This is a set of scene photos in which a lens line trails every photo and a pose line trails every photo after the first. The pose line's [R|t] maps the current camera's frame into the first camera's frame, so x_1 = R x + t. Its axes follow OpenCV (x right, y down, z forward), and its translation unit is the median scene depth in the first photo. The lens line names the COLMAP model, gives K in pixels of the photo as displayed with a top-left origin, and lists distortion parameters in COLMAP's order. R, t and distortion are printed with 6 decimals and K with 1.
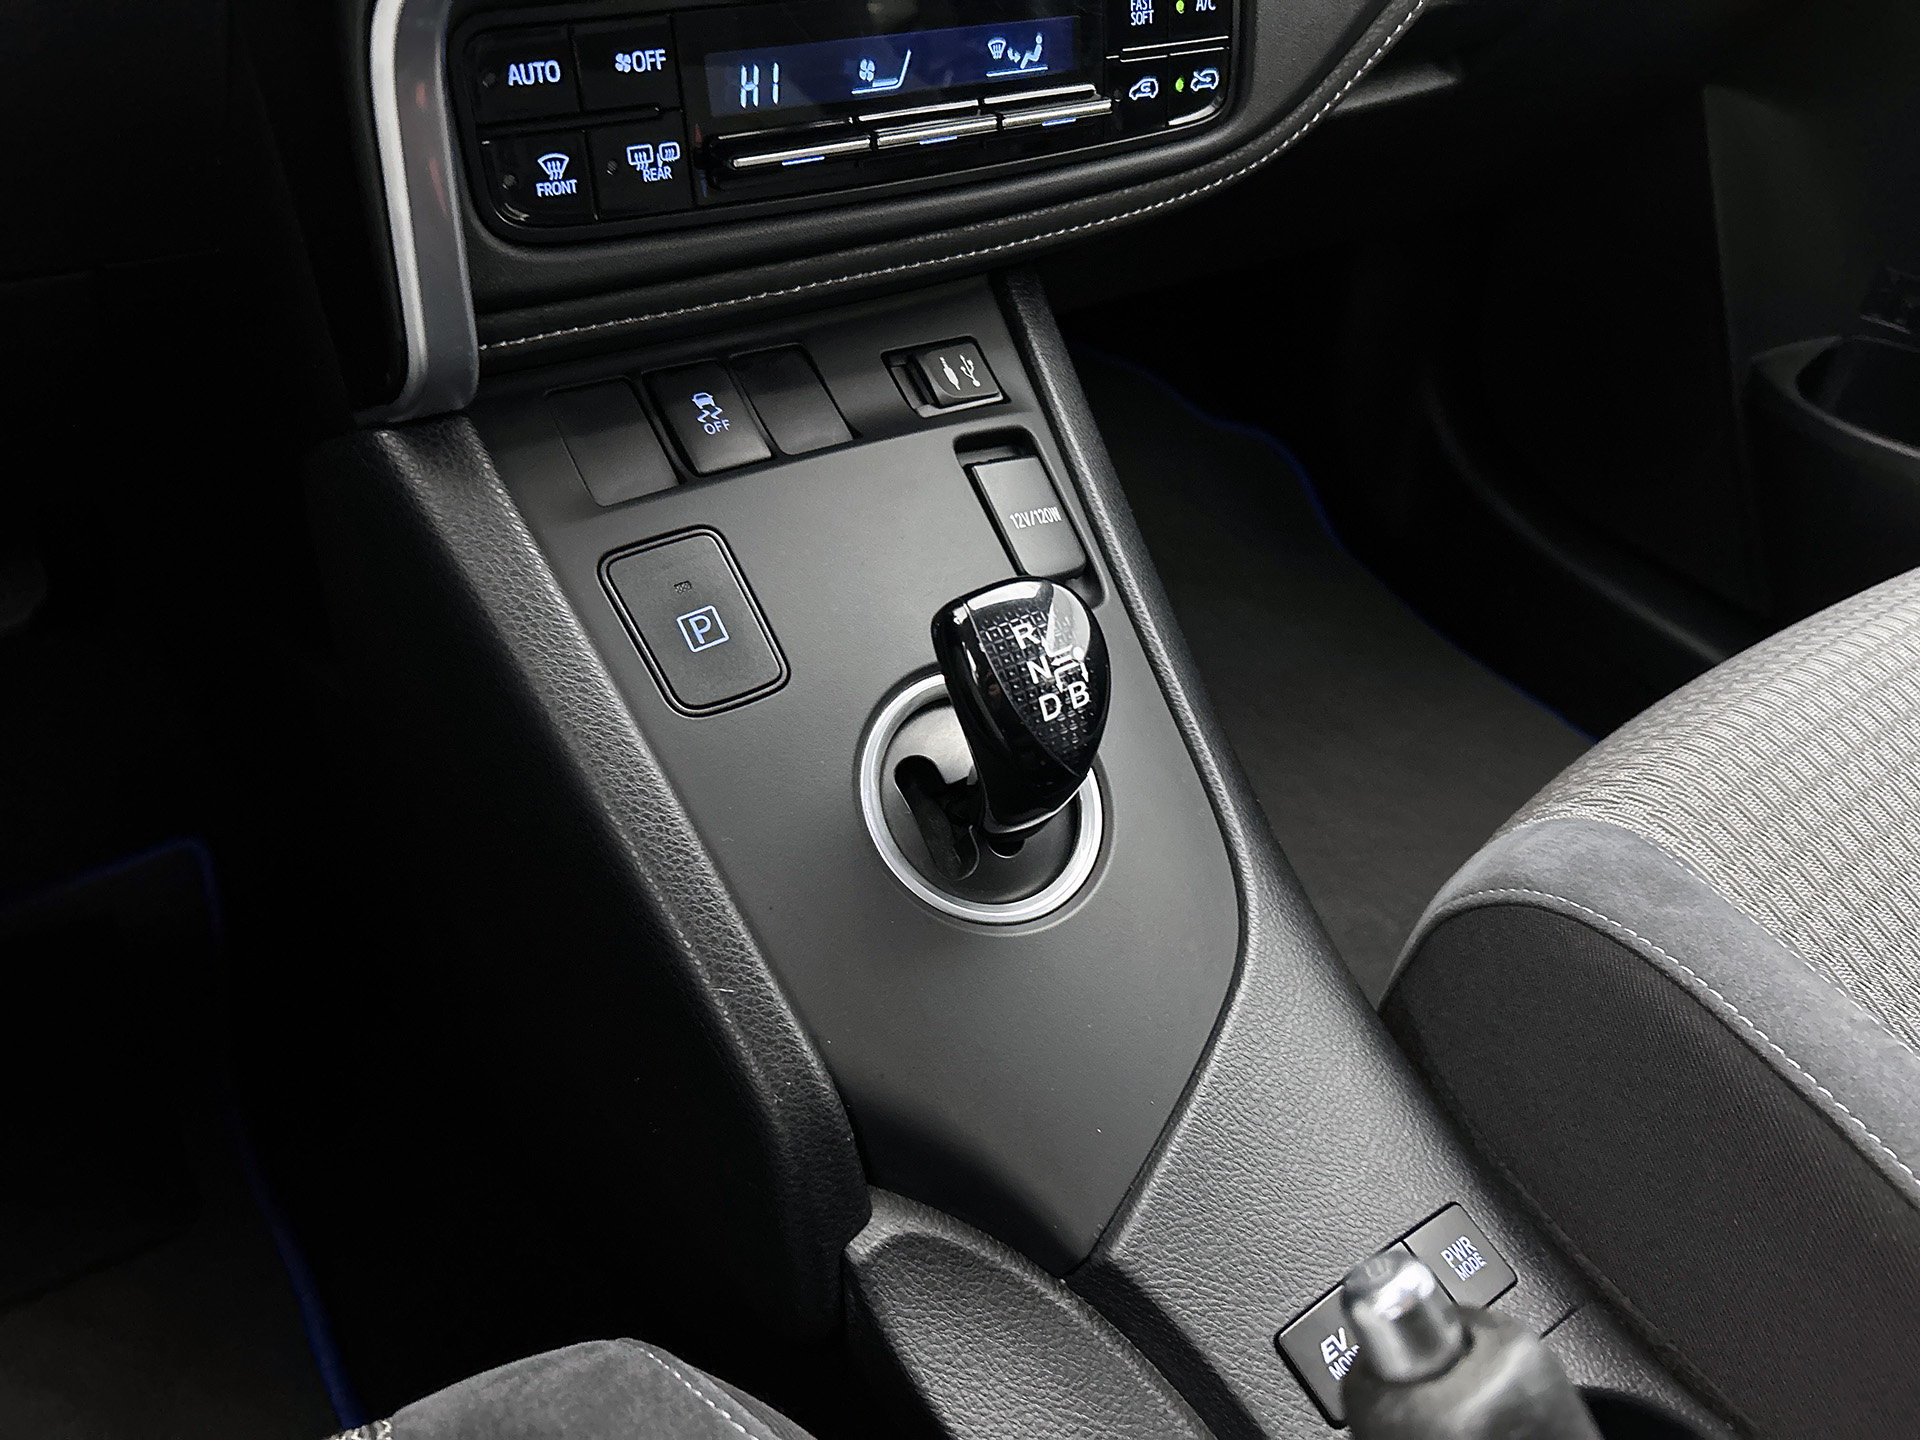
lens RADIAL K [[1510.2, 0, 983.0], [0, 1510.2, 729.4], [0, 0, 1]] dist [0.072115, -0.133895]
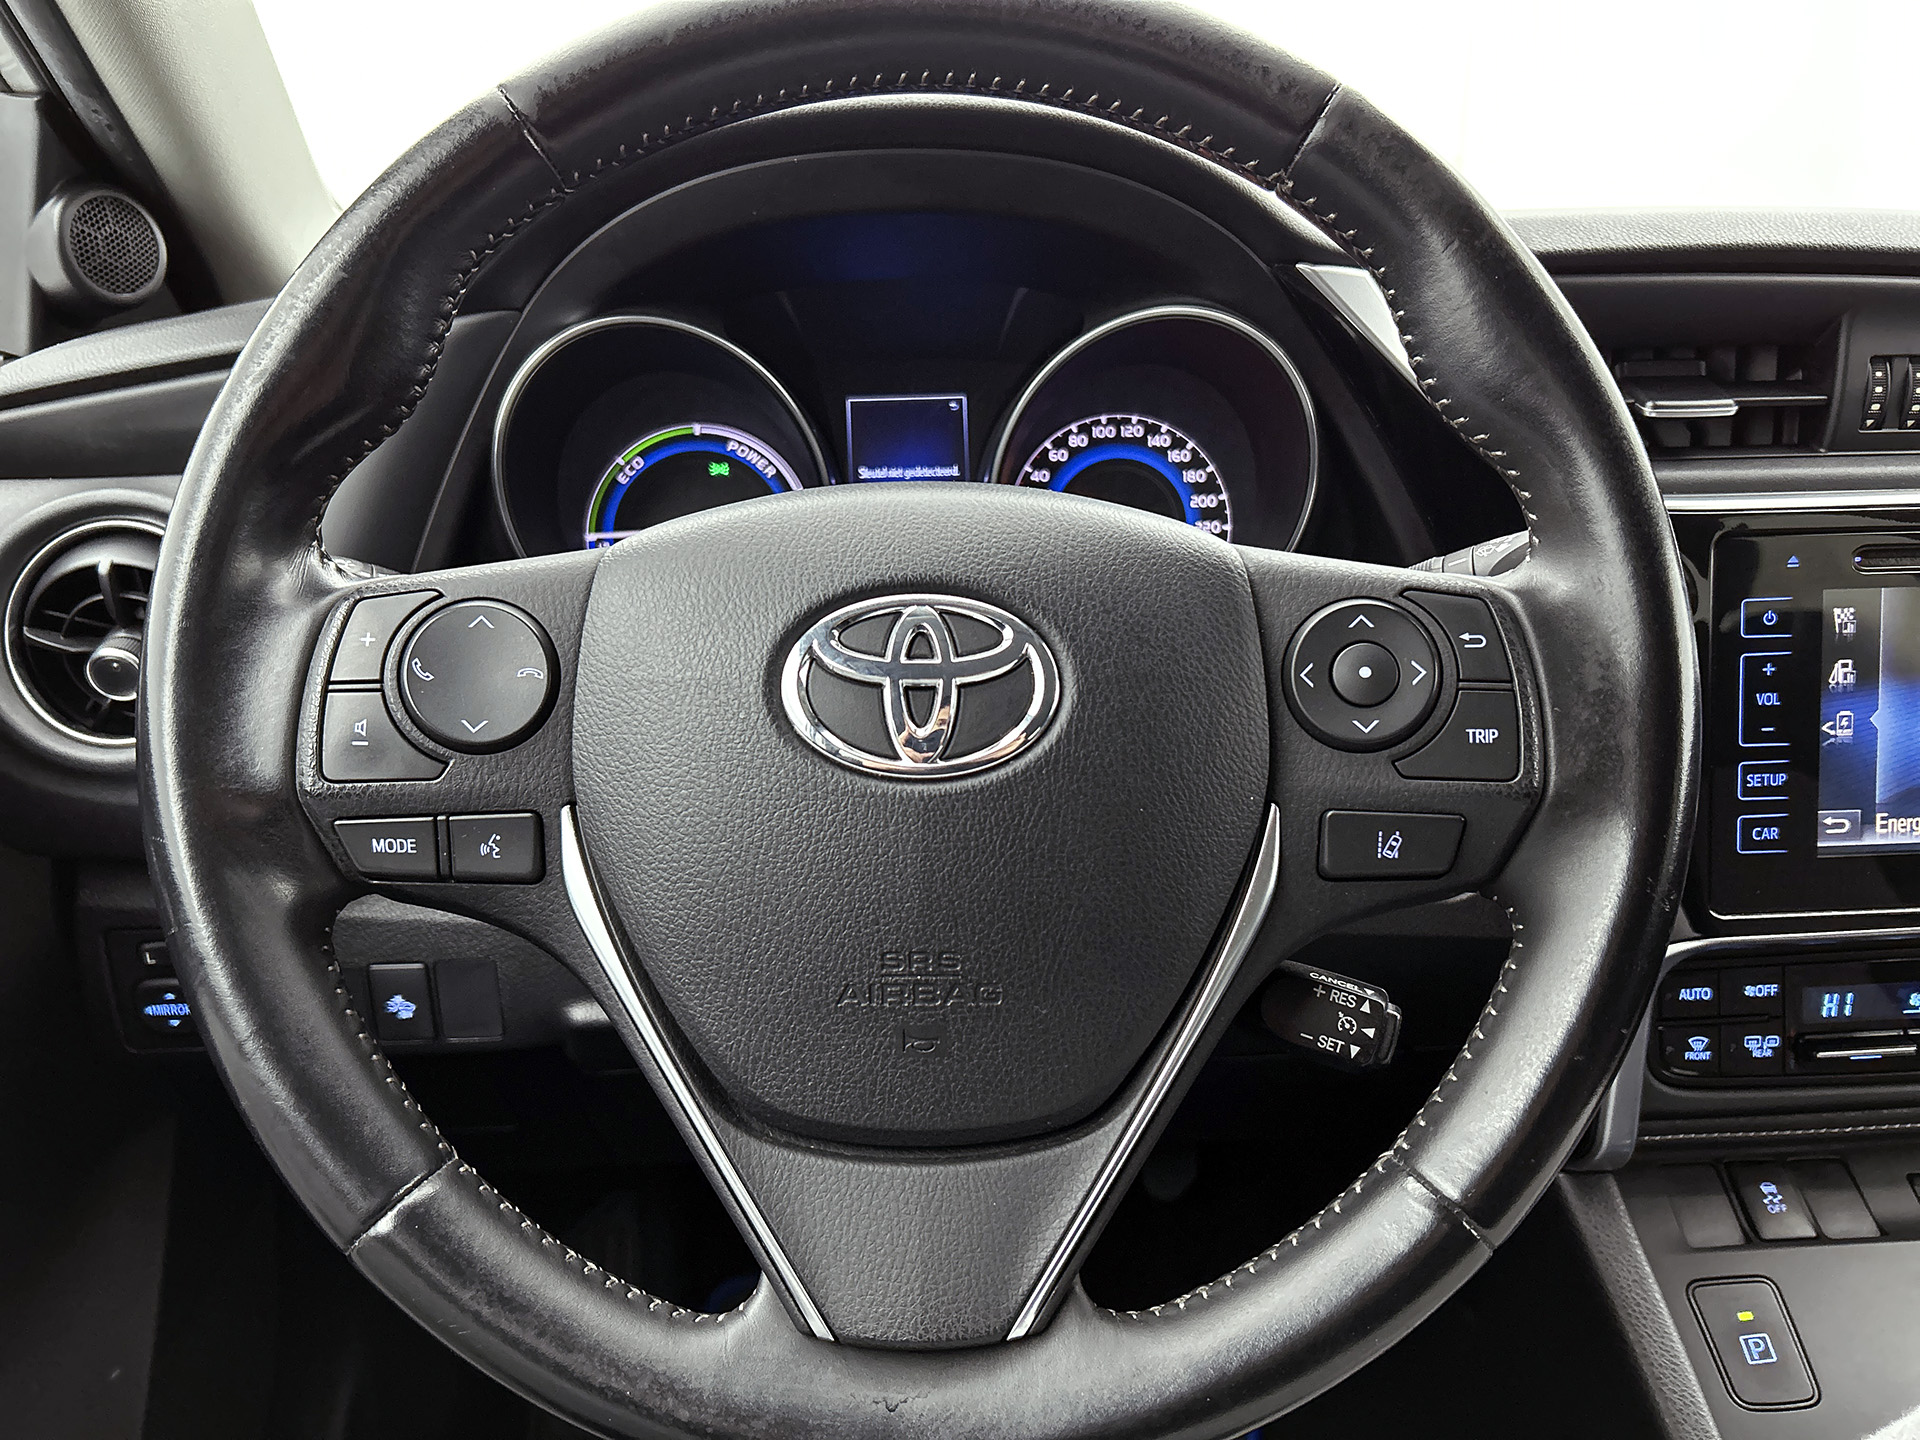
lens RADIAL K [[1490.4, 0, 960.3], [0, 1490.4, 727.9], [0, 0, 1]] dist [0.037454, -0.050942]
pose [[0.820175, 0.047473, -0.570140, -0.017406], [-0.269409, 0.911192, -0.311687, 0.046903], [0.504710, 0.409238, 0.760126, -0.743942]]
